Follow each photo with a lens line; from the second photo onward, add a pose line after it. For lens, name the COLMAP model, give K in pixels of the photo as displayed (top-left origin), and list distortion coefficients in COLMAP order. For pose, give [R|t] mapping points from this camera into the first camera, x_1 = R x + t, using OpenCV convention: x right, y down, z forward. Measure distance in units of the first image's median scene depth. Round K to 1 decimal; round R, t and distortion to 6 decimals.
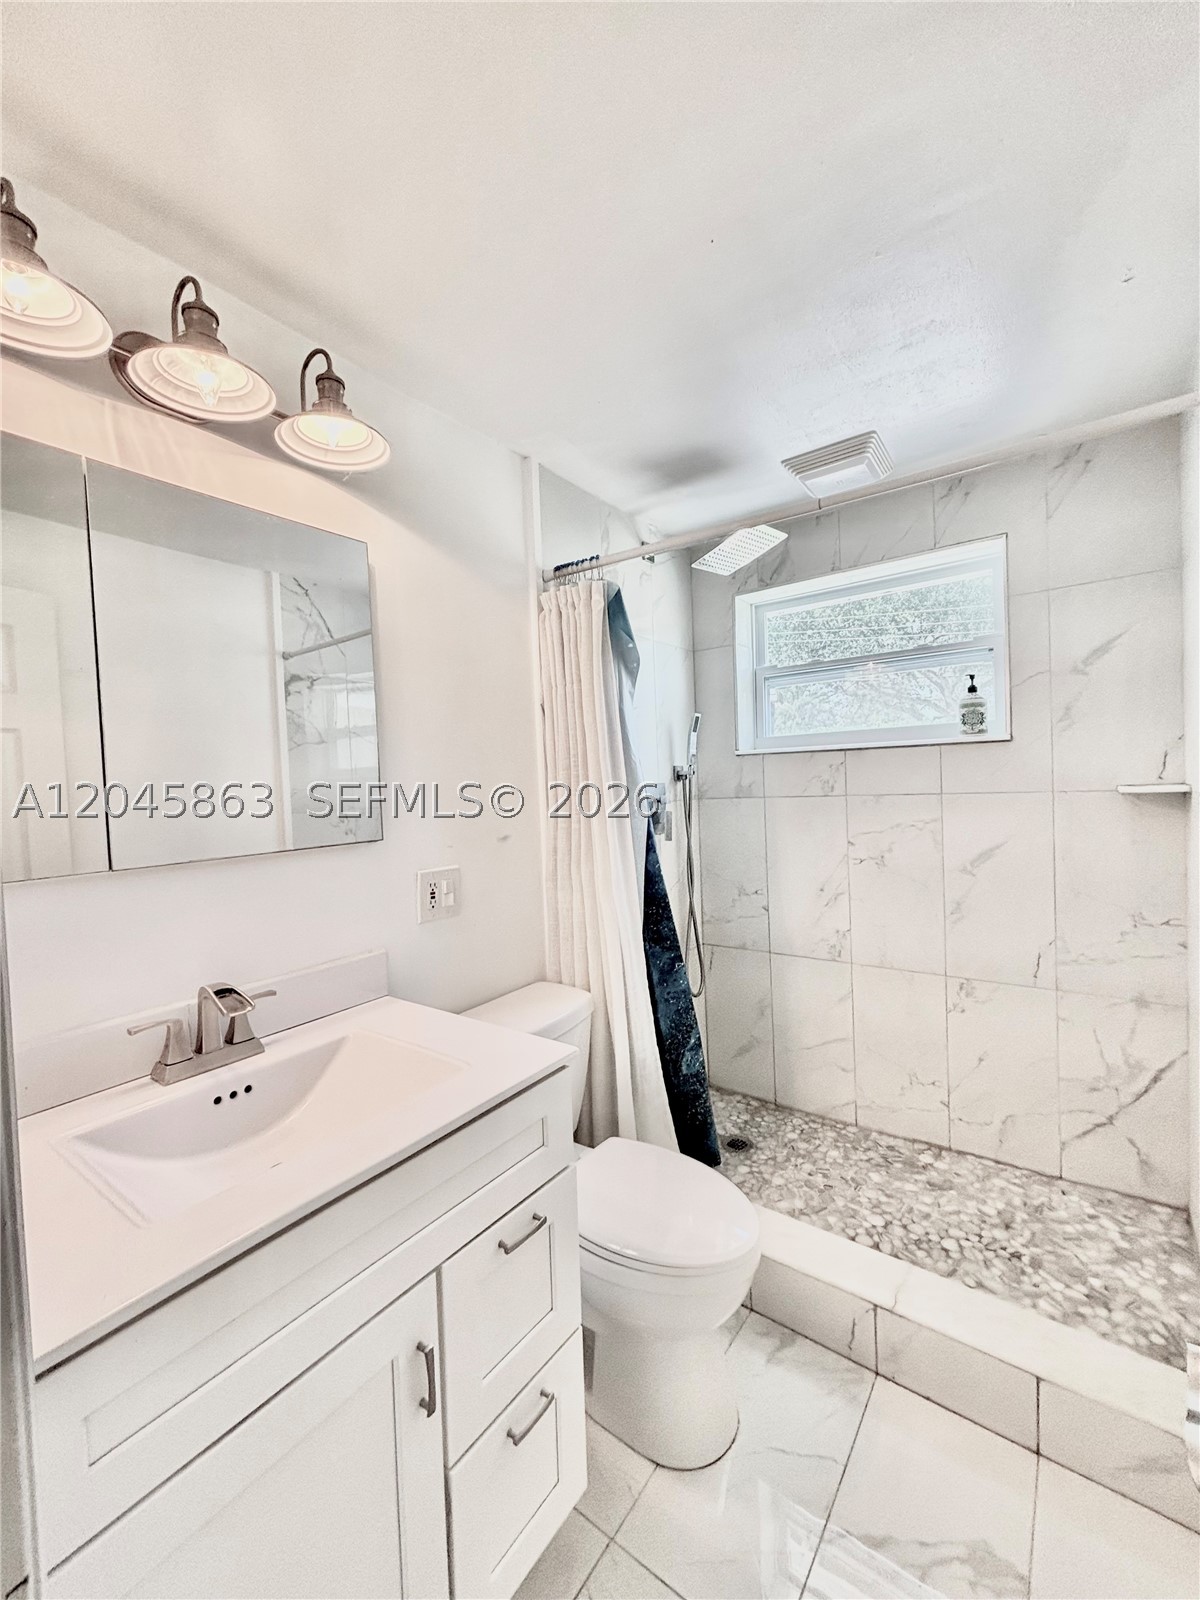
lens RADIAL K [[643.8, 0, 600.0], [0, 643.8, 800.0], [0, 0, 1]] dist [0.000788, -0.000006]
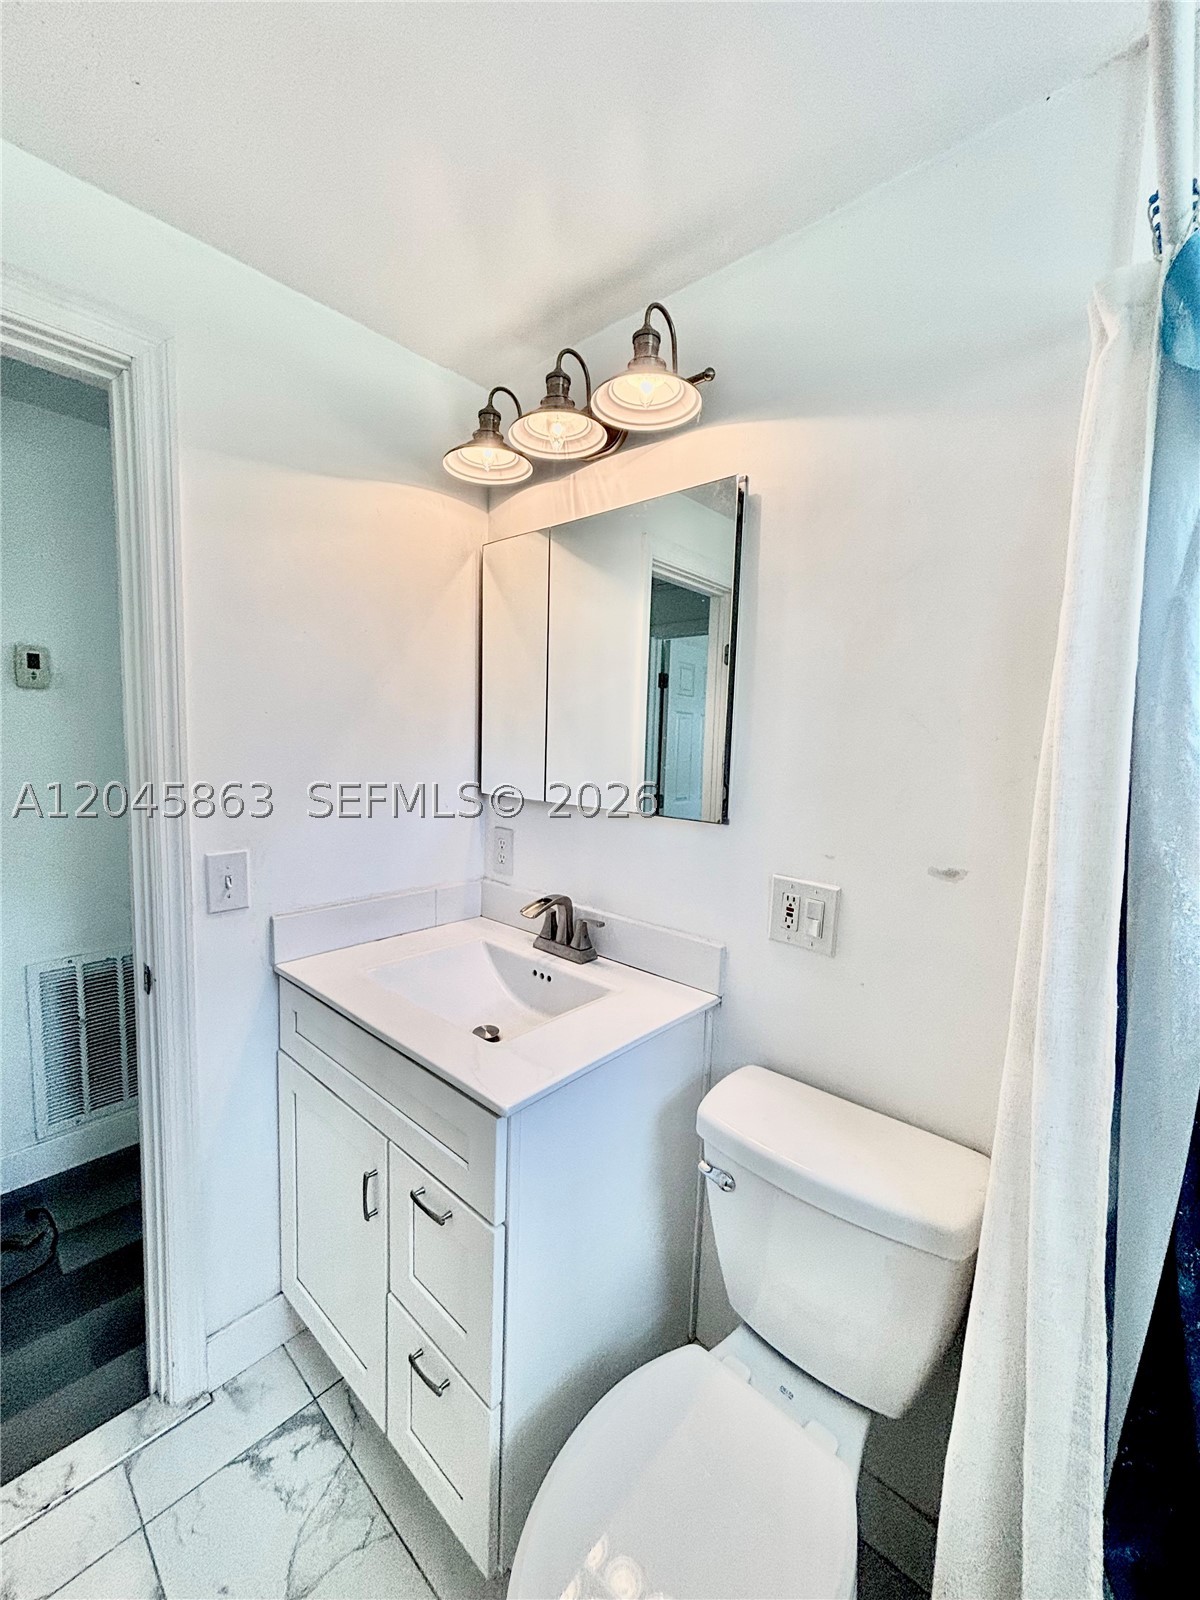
lens RADIAL K [[643.8, 0, 600.0], [0, 643.8, 800.0], [0, 0, 1]] dist [0.000788, -0.000006]
pose [[-0.078620, 0.136781, -0.987477, 0.688876], [-0.062393, 0.987925, 0.141811, -0.108072], [0.994950, 0.072761, -0.069136, 1.138043]]
